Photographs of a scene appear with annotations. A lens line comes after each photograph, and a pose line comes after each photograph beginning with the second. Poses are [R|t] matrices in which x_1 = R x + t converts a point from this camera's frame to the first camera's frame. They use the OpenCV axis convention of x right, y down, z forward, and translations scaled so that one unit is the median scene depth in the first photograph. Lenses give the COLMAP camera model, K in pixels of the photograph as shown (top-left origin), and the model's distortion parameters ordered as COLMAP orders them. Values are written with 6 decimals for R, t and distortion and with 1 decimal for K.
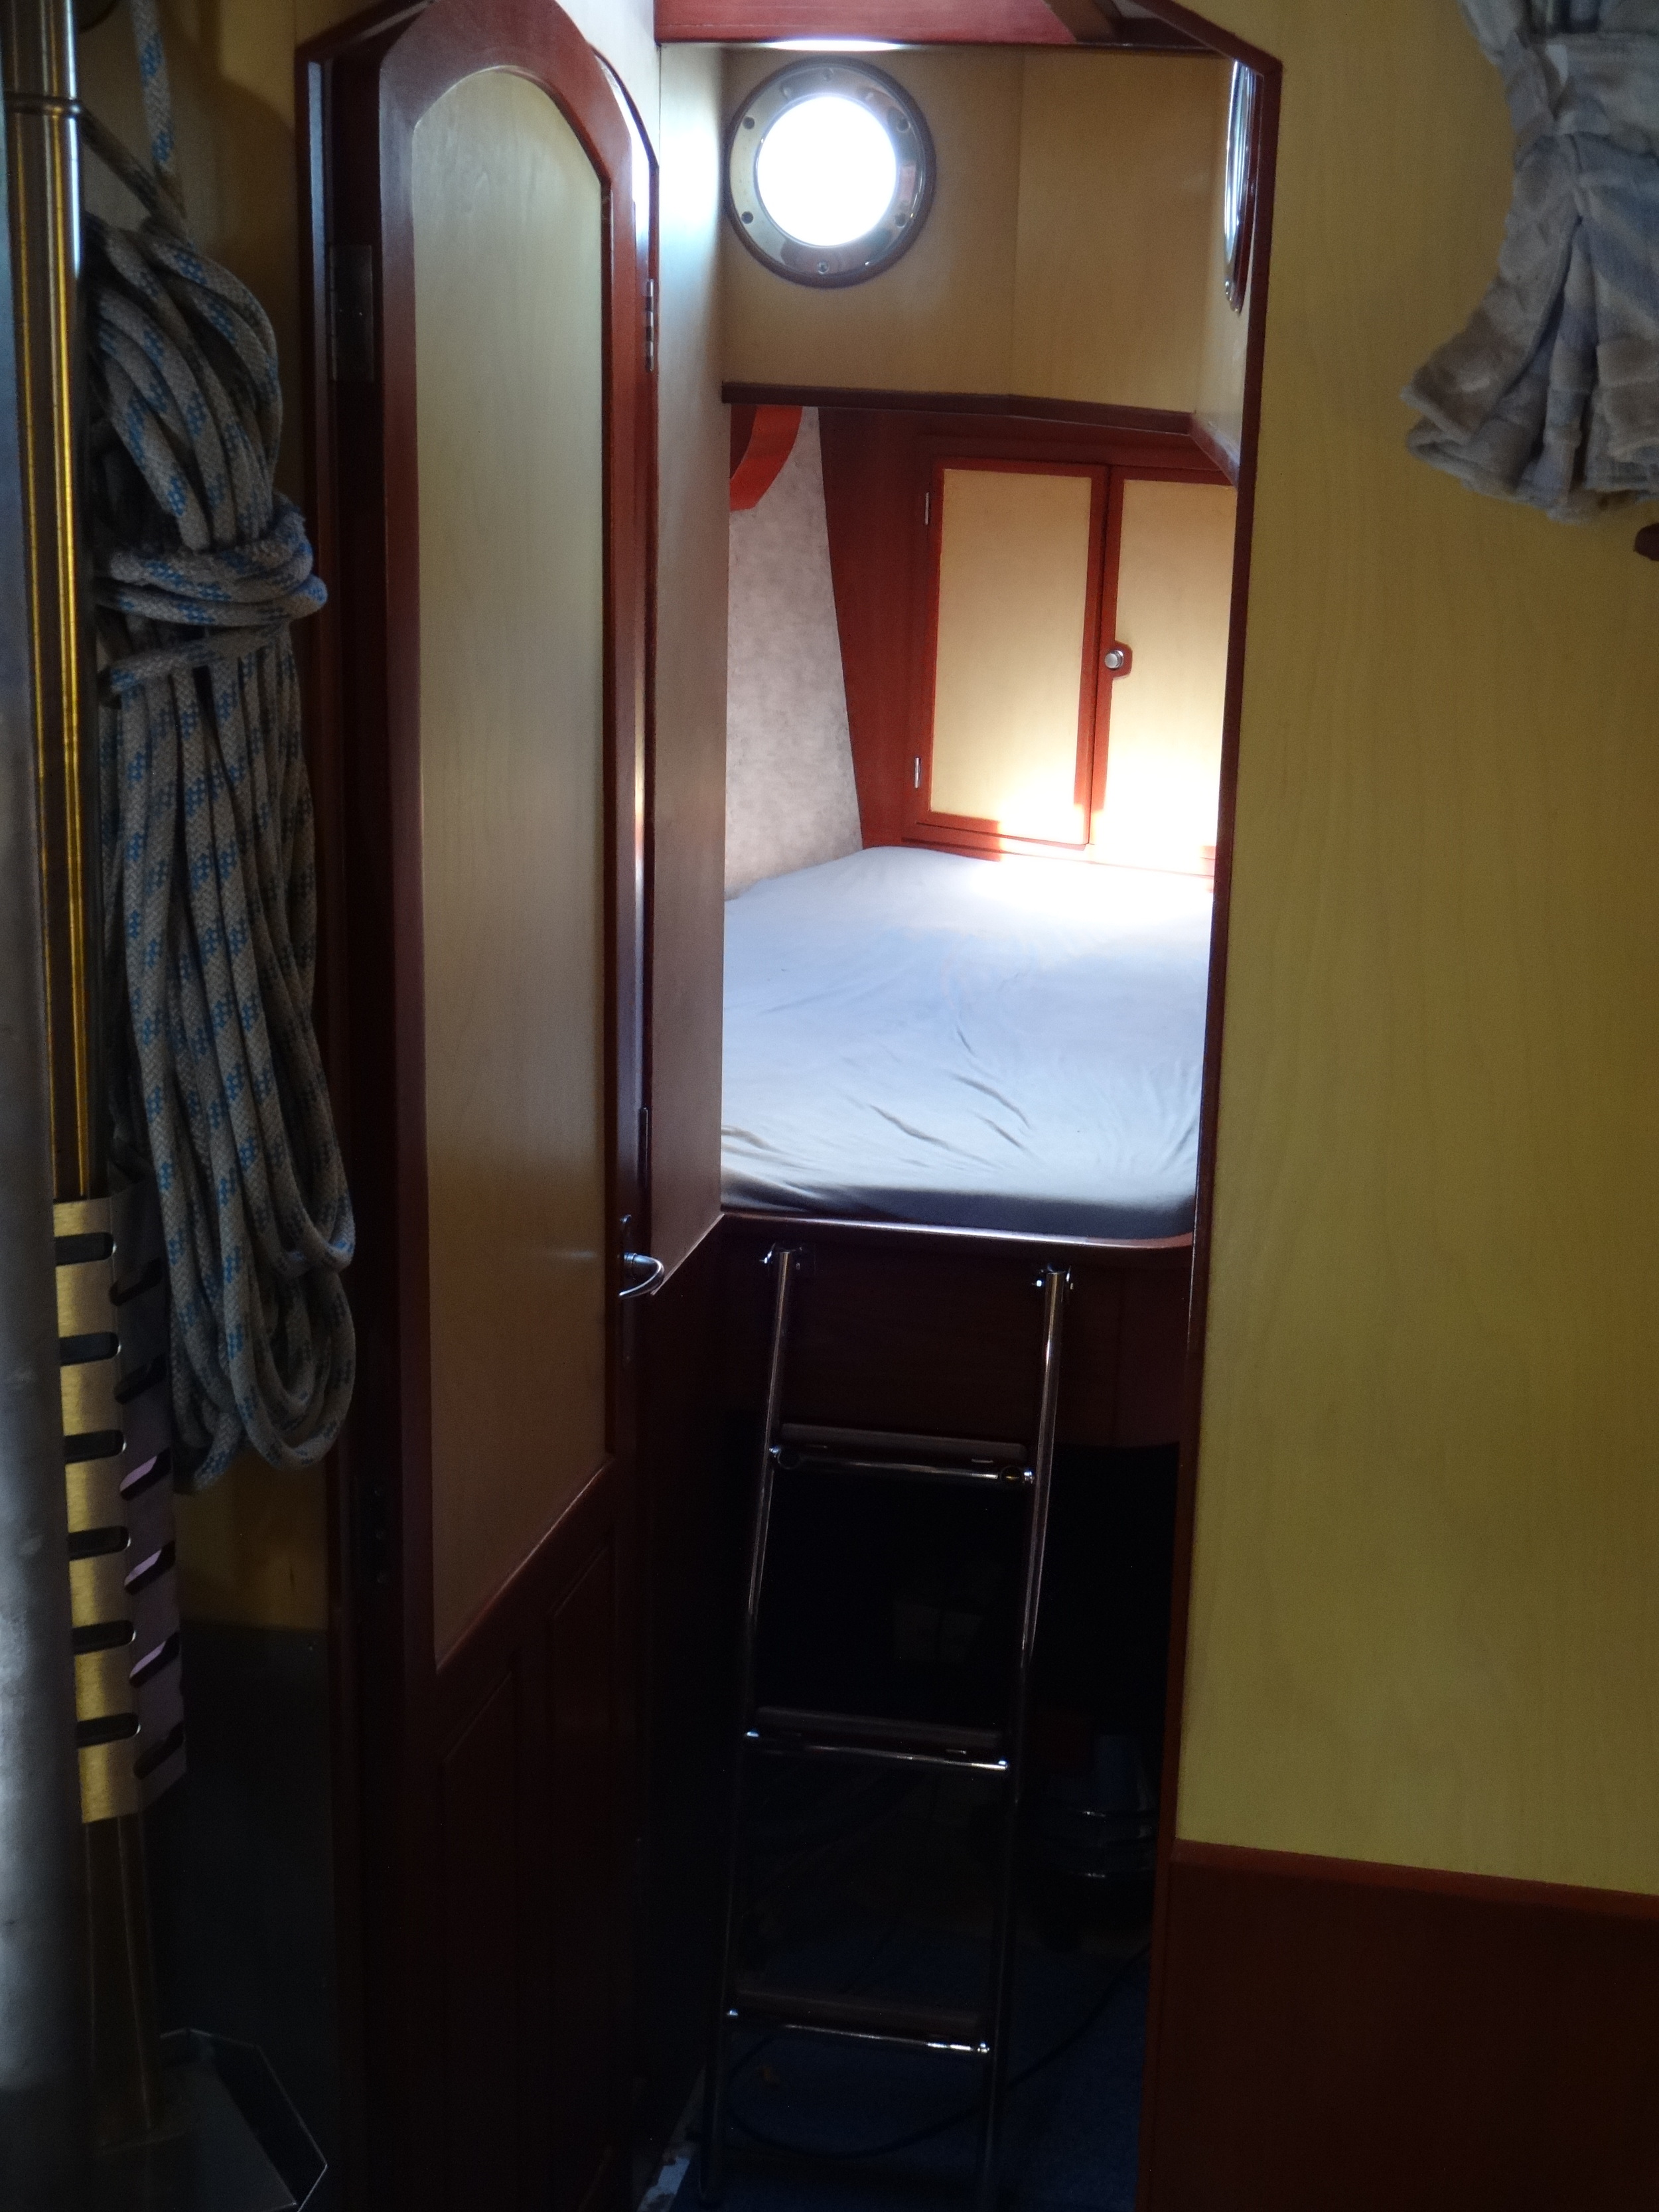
lens RADIAL K [[2996.6, 0, 836.4], [0, 2996.6, 1129.2], [0, 0, 1]] dist [0.004908, 0.000000]
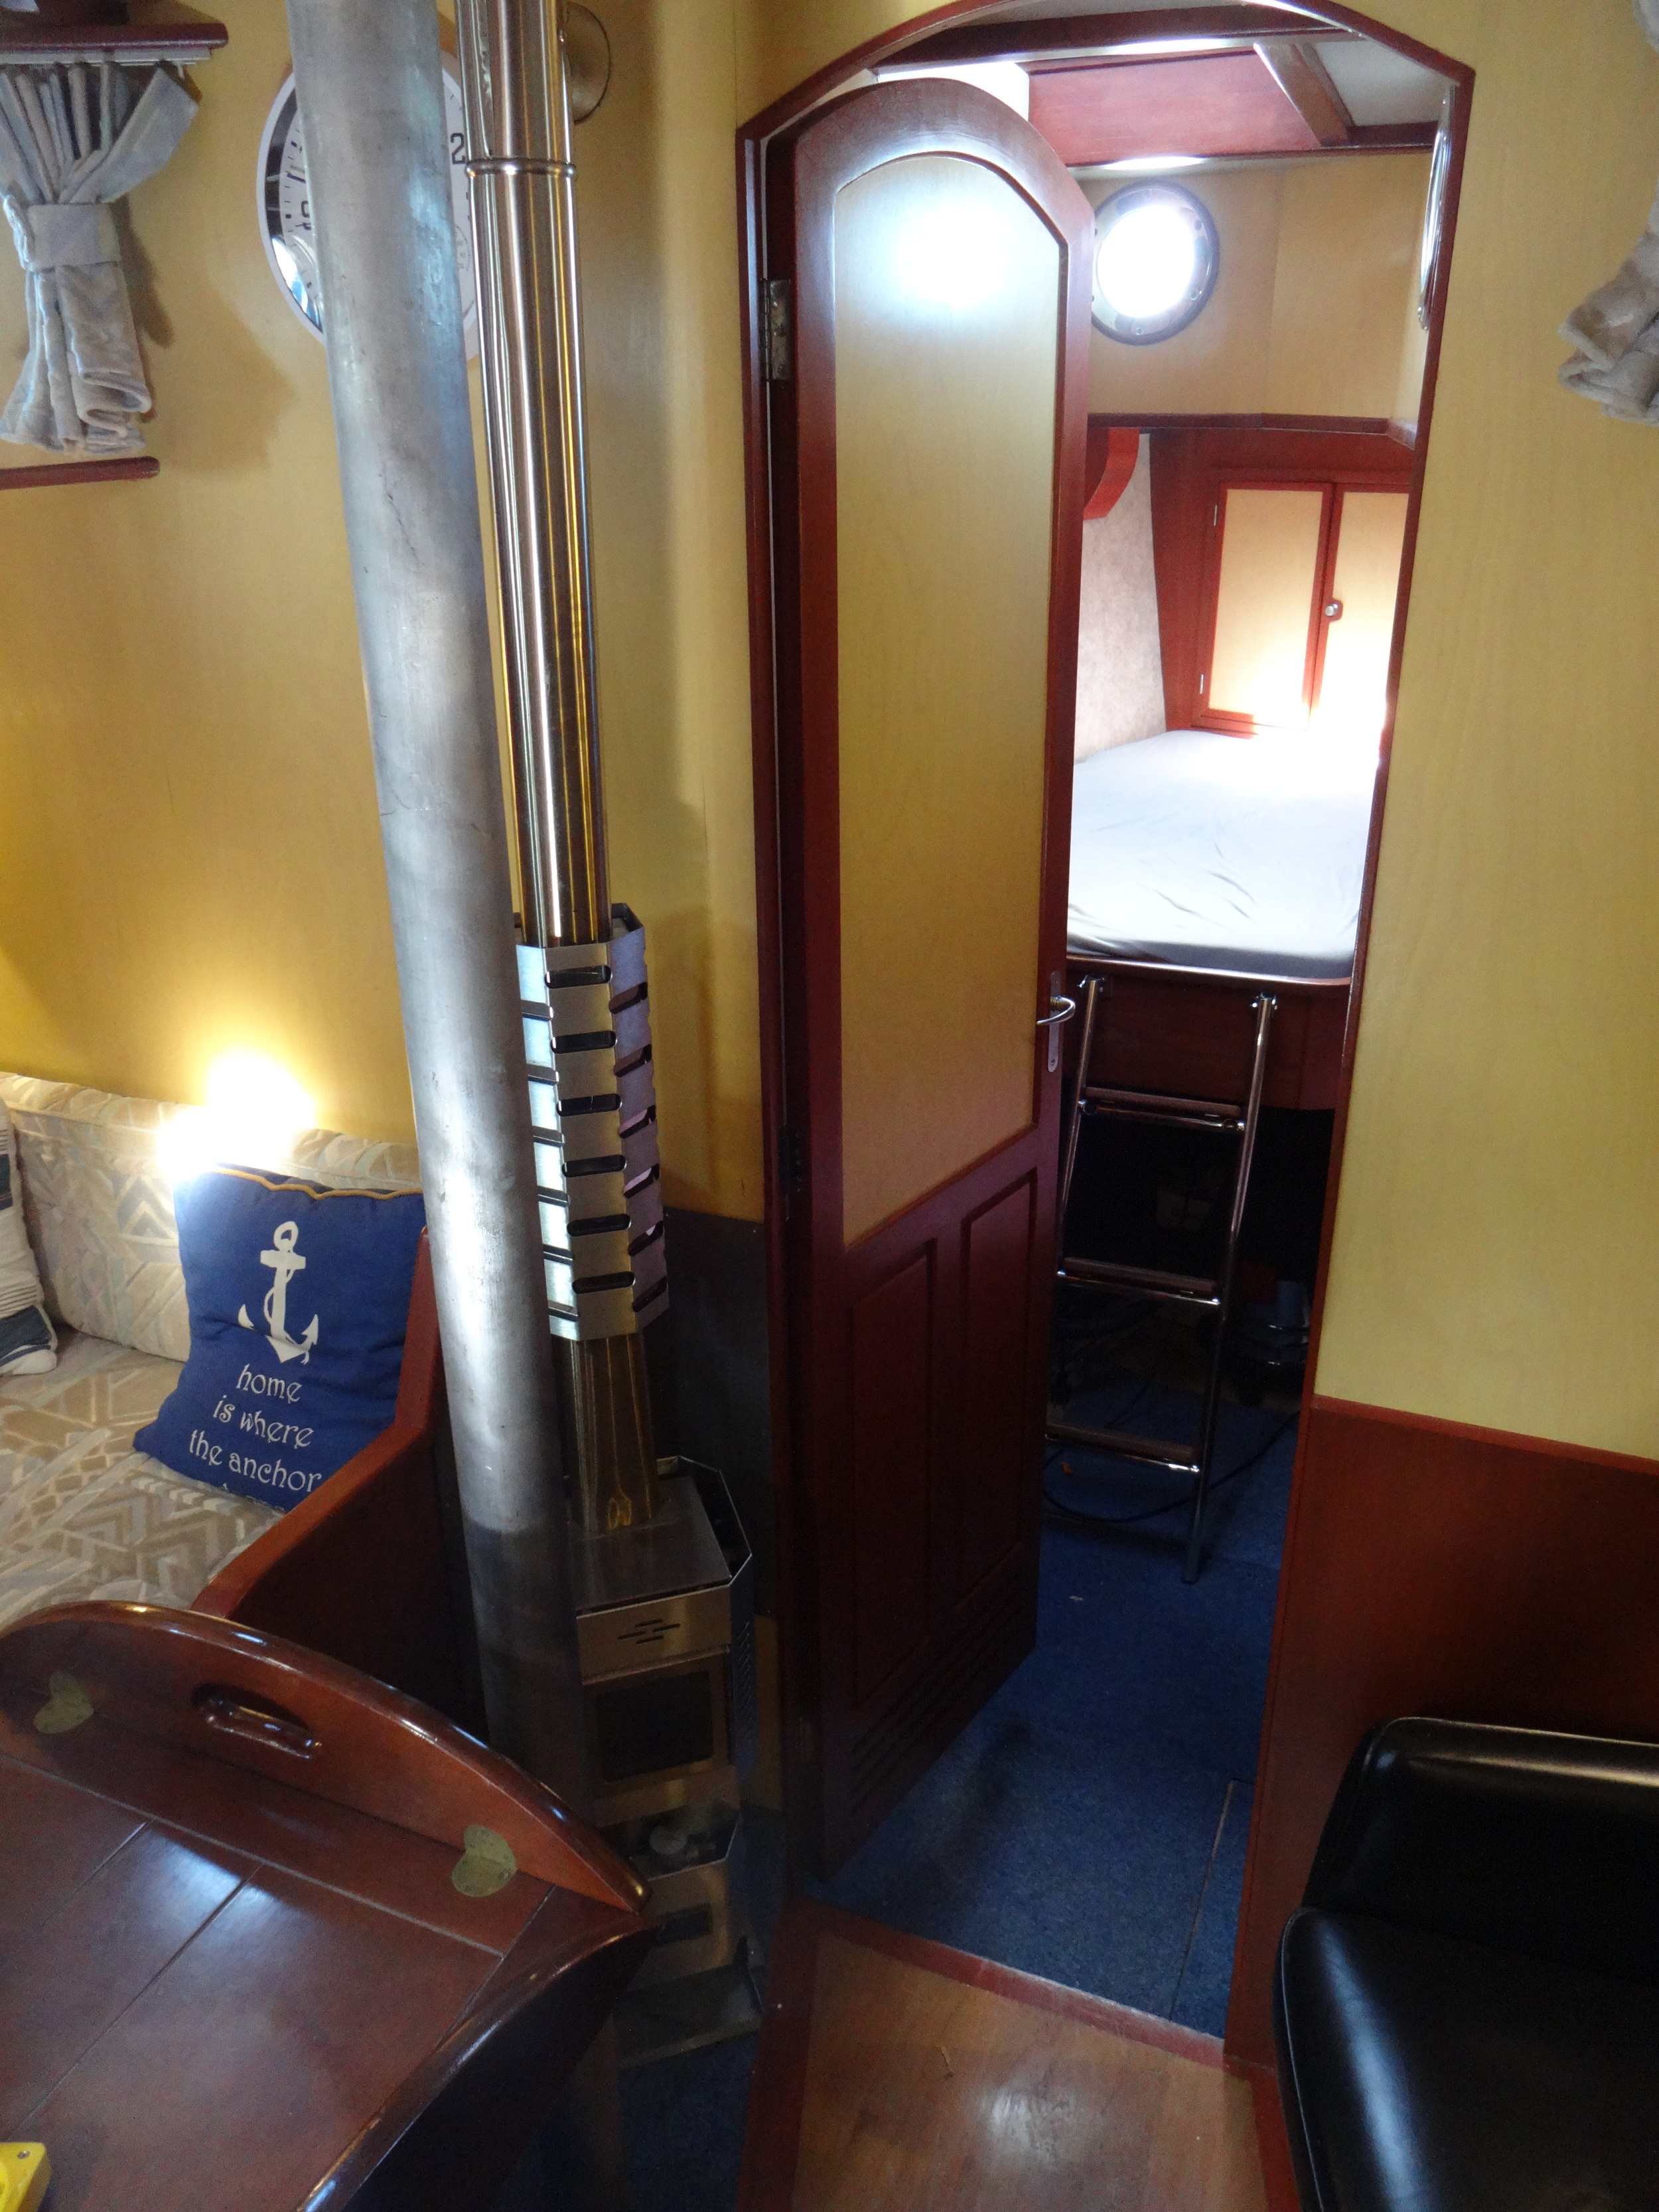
lens RADIAL K [[1641.4, 0, 817.1], [0, 1641.4, 1109.4], [0, 0, 1]] dist [-0.005290, 0.001730]
pose [[0.979120, 0.043908, -0.198485, 0.016034], [-0.018362, 0.991506, 0.128757, -0.001266], [0.202452, -0.122424, 0.971610, 0.106704]]
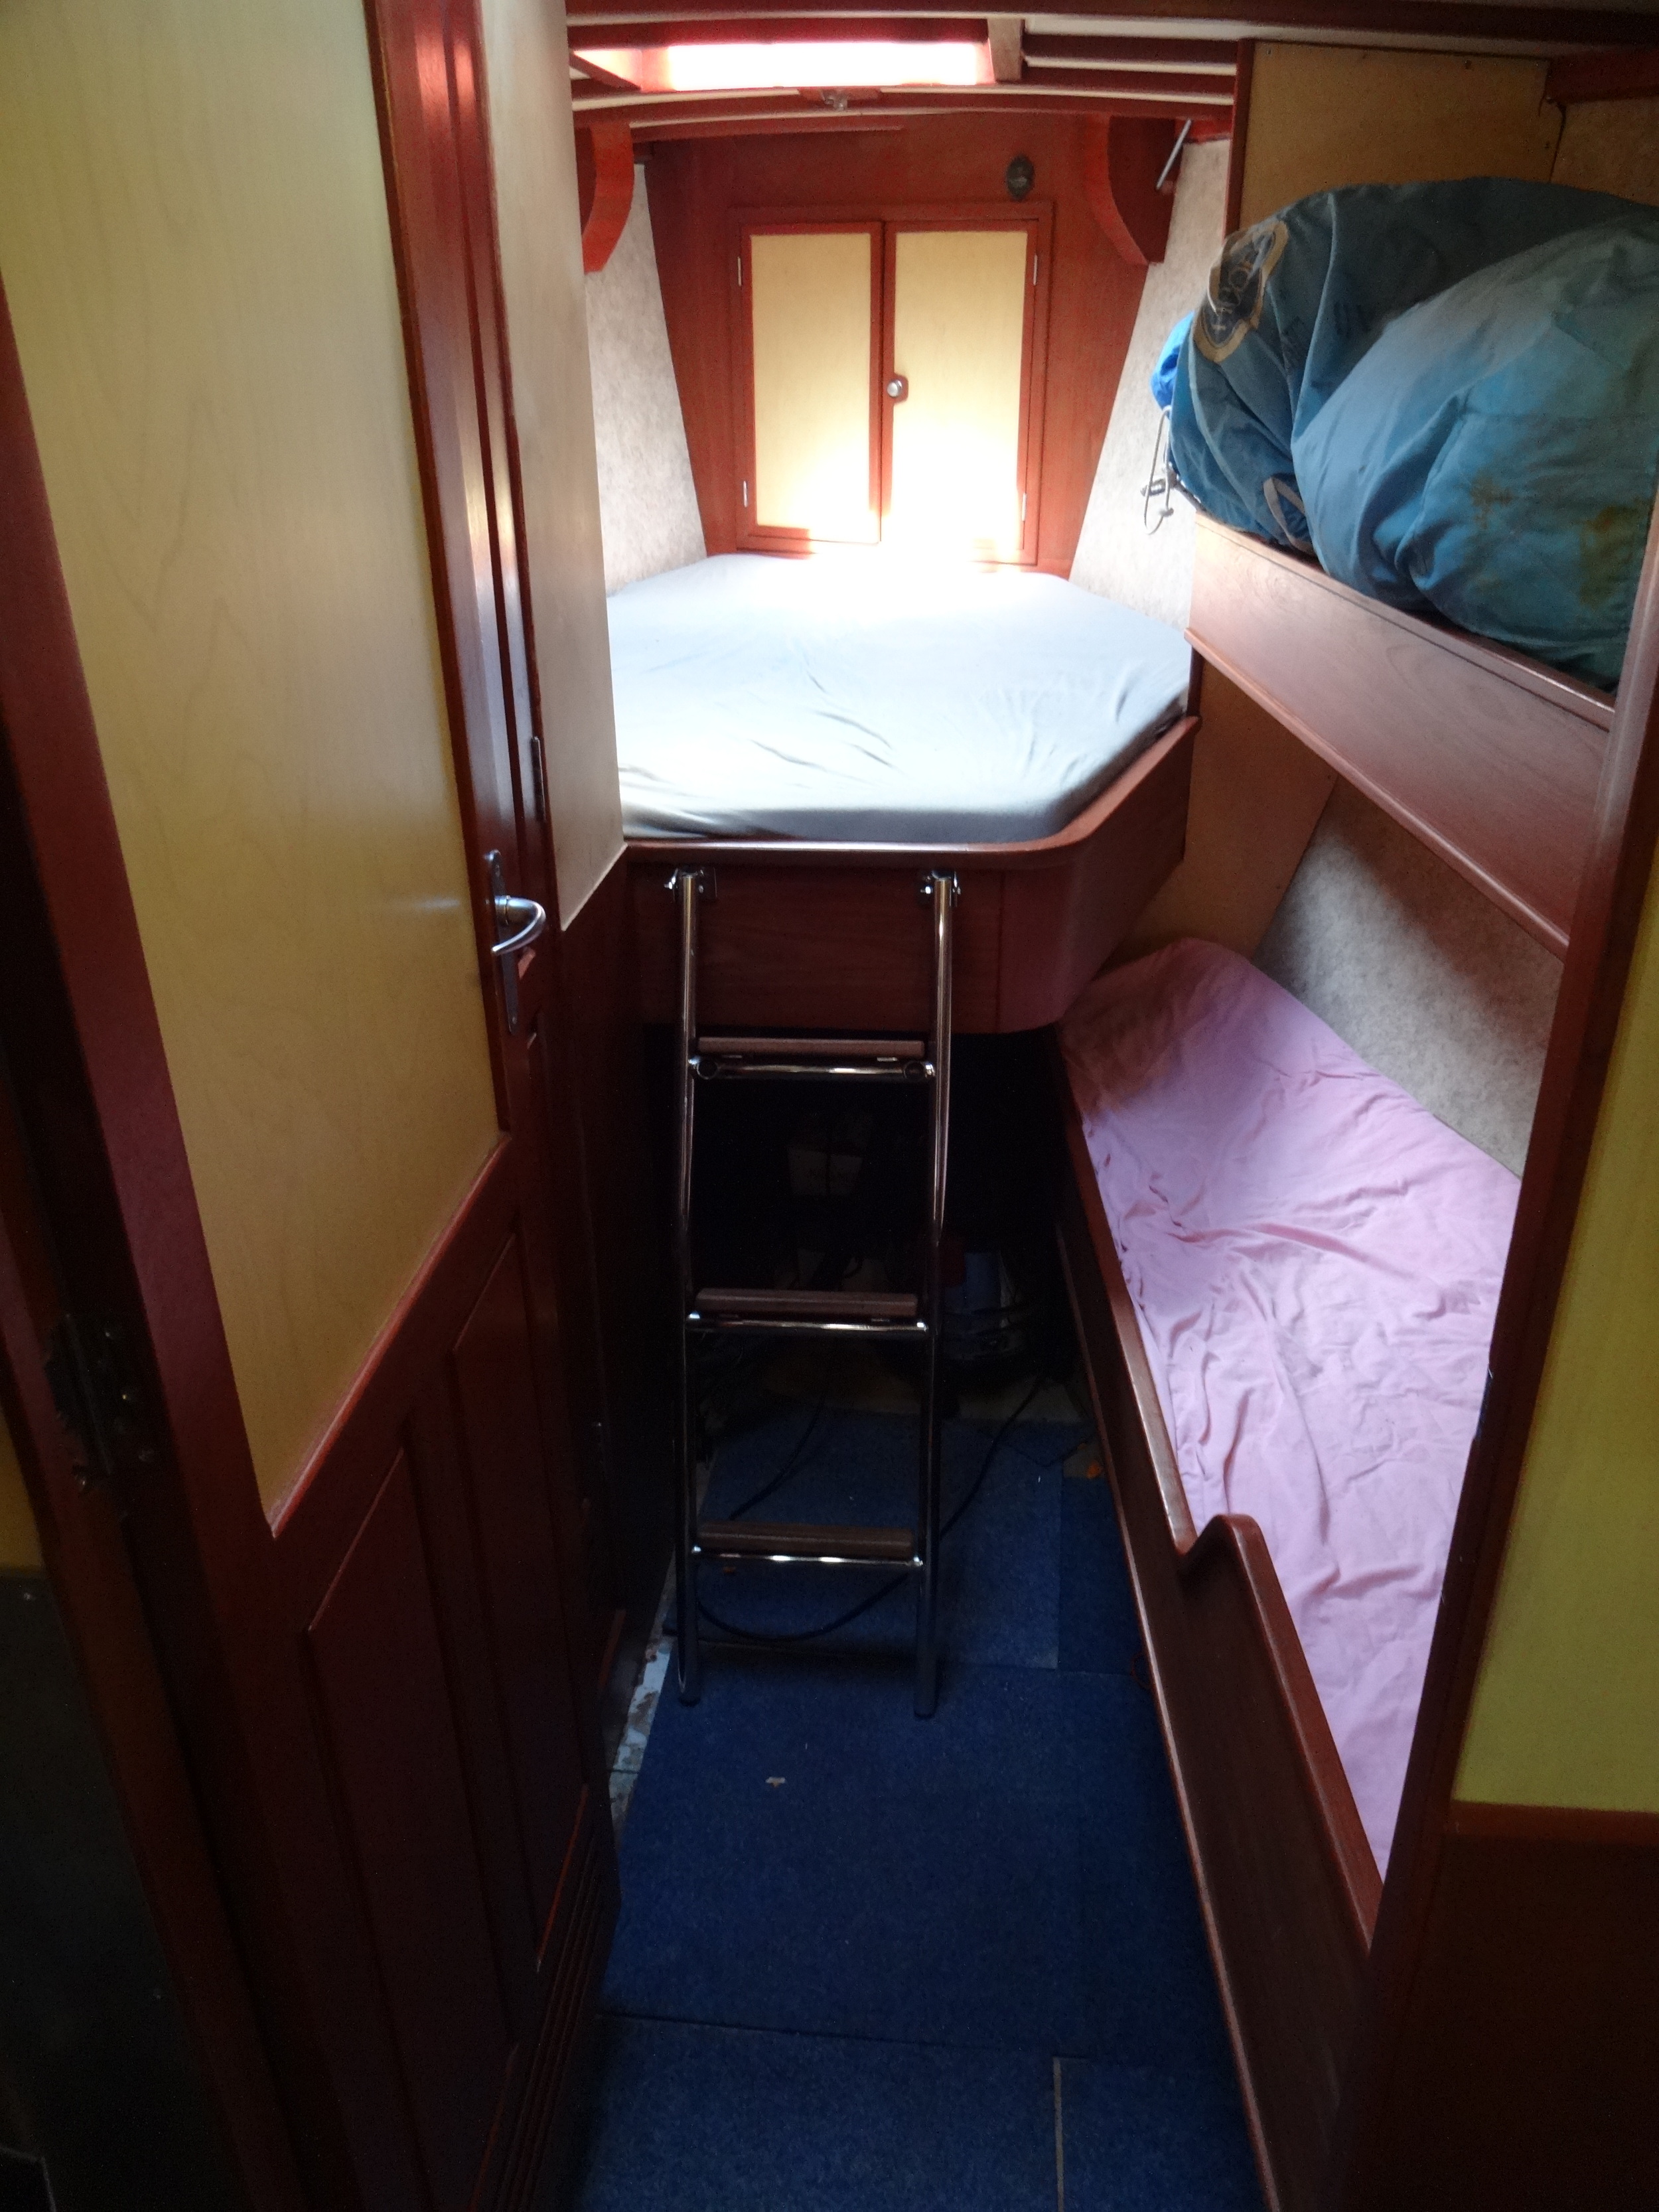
lens RADIAL K [[1641.4, 0, 830.9], [0, 1641.4, 1122.4], [0, 0, 1]] dist [-0.005290, 0.001730]
pose [[0.994174, -0.078548, 0.073812, -0.017017], [0.062497, 0.978007, 0.198989, 0.013967], [-0.087819, -0.193217, 0.977218, 0.419520]]
